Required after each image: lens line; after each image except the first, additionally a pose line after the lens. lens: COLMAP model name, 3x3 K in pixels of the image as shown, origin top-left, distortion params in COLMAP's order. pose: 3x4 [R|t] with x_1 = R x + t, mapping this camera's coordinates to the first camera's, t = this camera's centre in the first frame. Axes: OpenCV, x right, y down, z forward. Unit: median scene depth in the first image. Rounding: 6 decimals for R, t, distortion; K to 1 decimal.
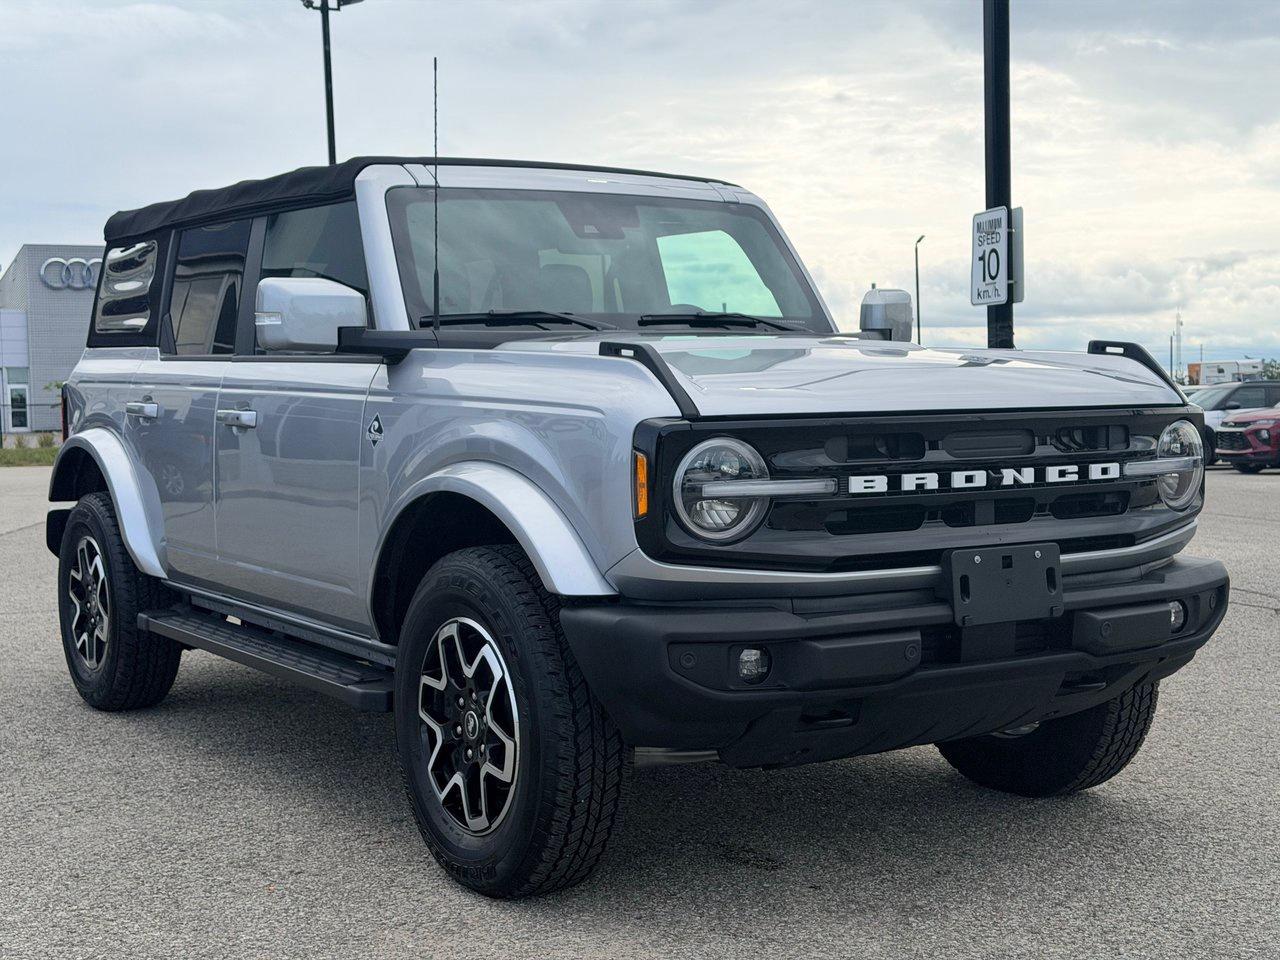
lens RADIAL K [[1756.1, 0, 640.0], [0, 1756.1, 480.0], [0, 0, 1]] dist [0.155988, -0.068060]
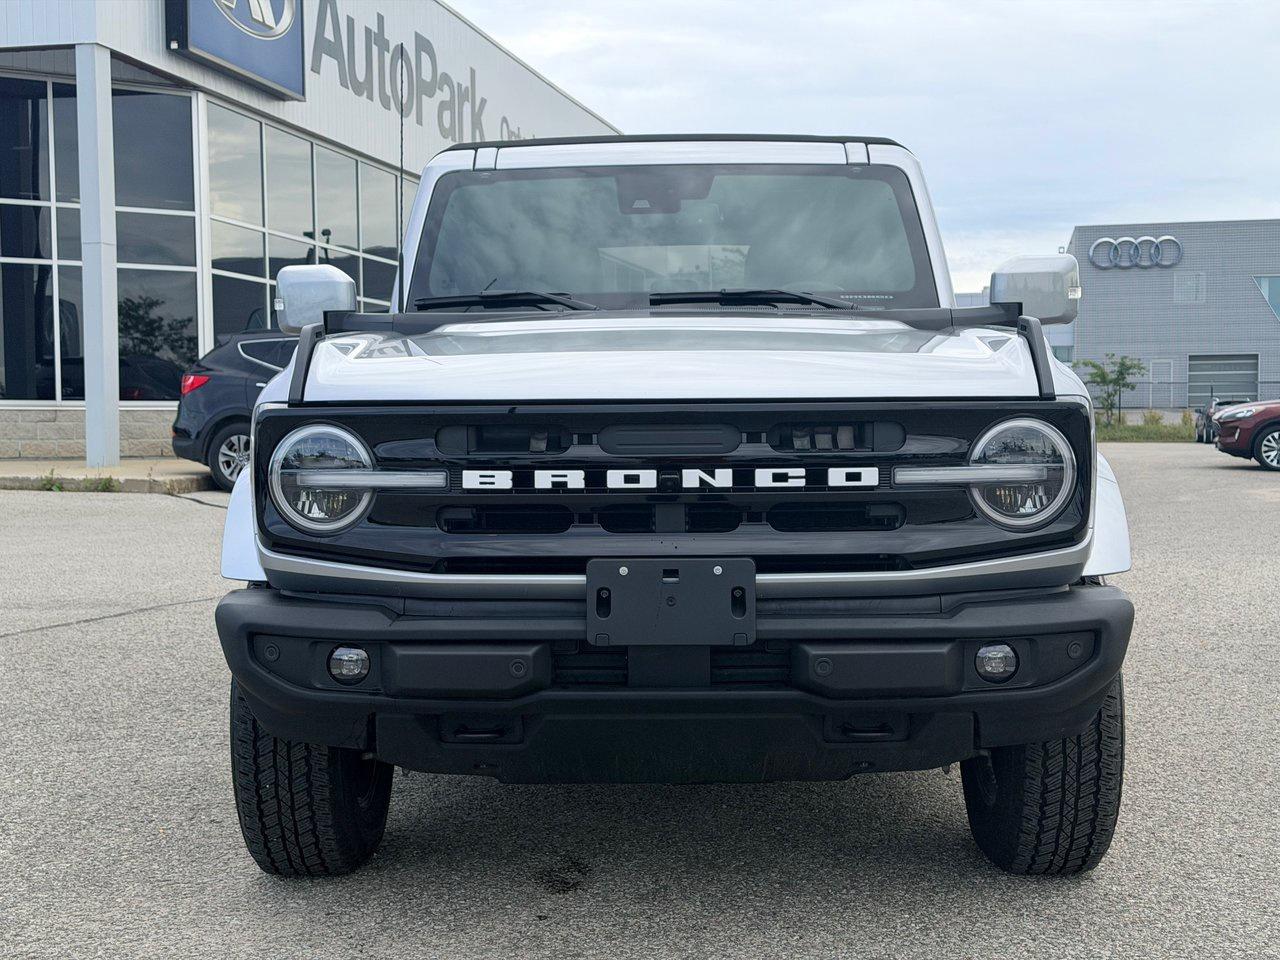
lens RADIAL K [[1756.1, 0, 640.0], [0, 1756.1, 480.0], [0, 0, 1]] dist [0.155988, -0.068060]
pose [[0.829765, 0.040646, -0.556631, 0.672084], [-0.033632, 0.999174, 0.022825, -0.019980], [0.557099, -0.000218, 0.830446, 0.277893]]
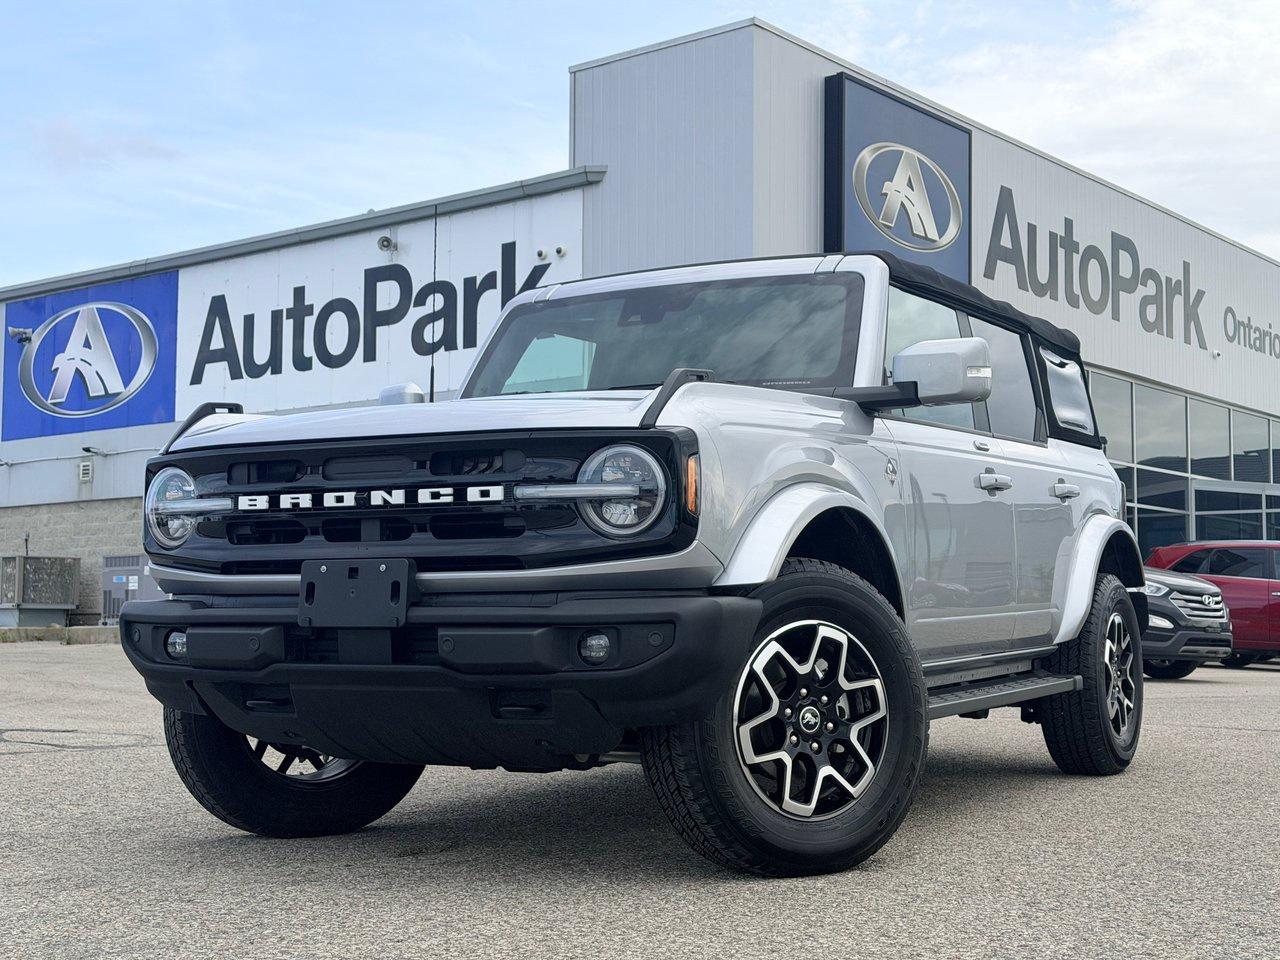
lens RADIAL K [[1756.1, 0, 640.0], [0, 1756.1, 480.0], [0, 0, 1]] dist [0.155988, -0.068060]
pose [[0.482669, -0.046538, -0.874565, 1.263097], [-0.050156, 0.995479, -0.080654, 0.068346], [0.874365, 0.082794, 0.478153, 0.624506]]
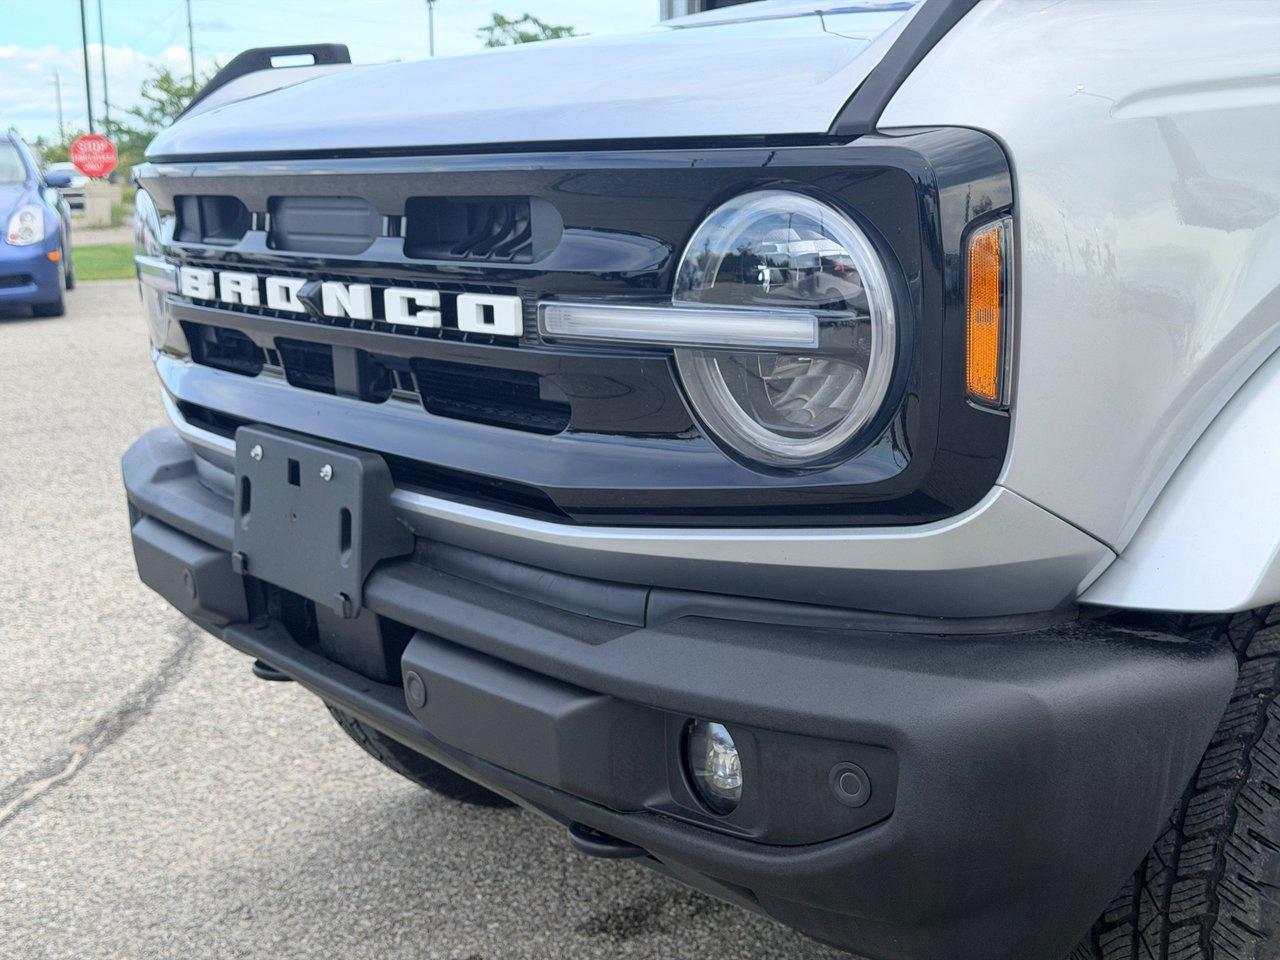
lens RADIAL K [[1756.1, 0, 640.0], [0, 1756.1, 480.0], [0, 0, 1]] dist [0.155988, -0.068060]
pose [[0.045088, 0.190525, -0.980646, 0.690809], [-0.024784, 0.981556, 0.189562, -0.046316], [0.998676, 0.015758, 0.048978, 1.072240]]
